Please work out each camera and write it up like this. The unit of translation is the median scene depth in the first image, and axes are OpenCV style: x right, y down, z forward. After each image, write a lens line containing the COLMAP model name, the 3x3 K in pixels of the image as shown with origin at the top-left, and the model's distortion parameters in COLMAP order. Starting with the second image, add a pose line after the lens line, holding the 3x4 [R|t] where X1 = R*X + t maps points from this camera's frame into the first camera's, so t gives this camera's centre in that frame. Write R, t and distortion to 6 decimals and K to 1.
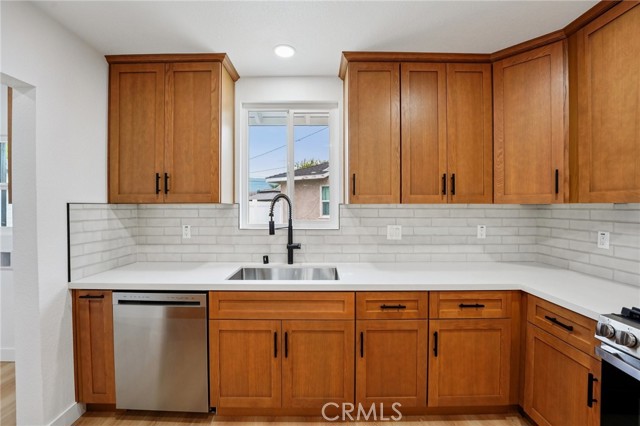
lens RADIAL K [[264.0, 0, 317.5], [0, 264.0, 208.2], [0, 0, 1]] dist [-0.022269, 0.000191]
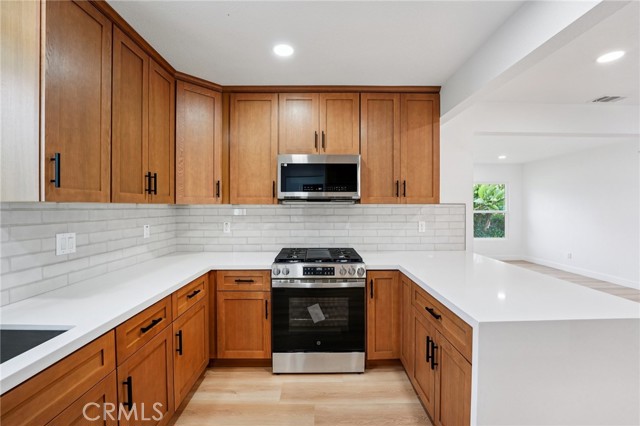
lens RADIAL K [[264.0, 0, 317.5], [0, 264.0, 208.2], [0, 0, 1]] dist [-0.022269, 0.000191]
pose [[-0.008681, -0.004915, 0.999950, -0.466159], [0.009566, 0.999942, 0.004998, 0.001179], [-0.999917, 0.009609, -0.008634, 0.397465]]
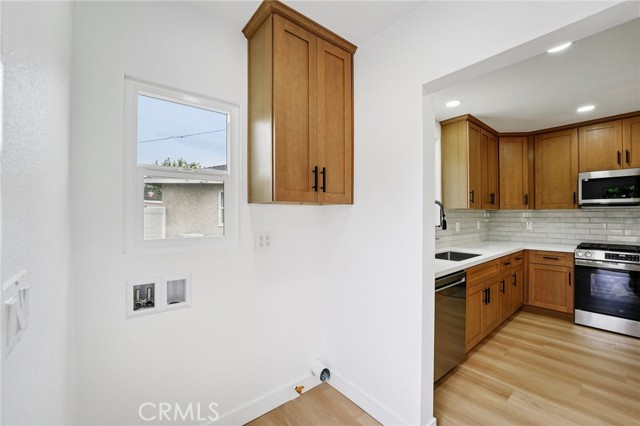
lens RADIAL K [[263.4, 0, 315.9], [0, 263.4, 212.7], [0, 0, 1]] dist [-0.020915, 0.000187]
pose [[0.771962, 0.004201, 0.635655, -1.637304], [0.004764, 0.999912, -0.012393, 0.025172], [-0.635651, 0.012596, 0.771874, 0.365147]]
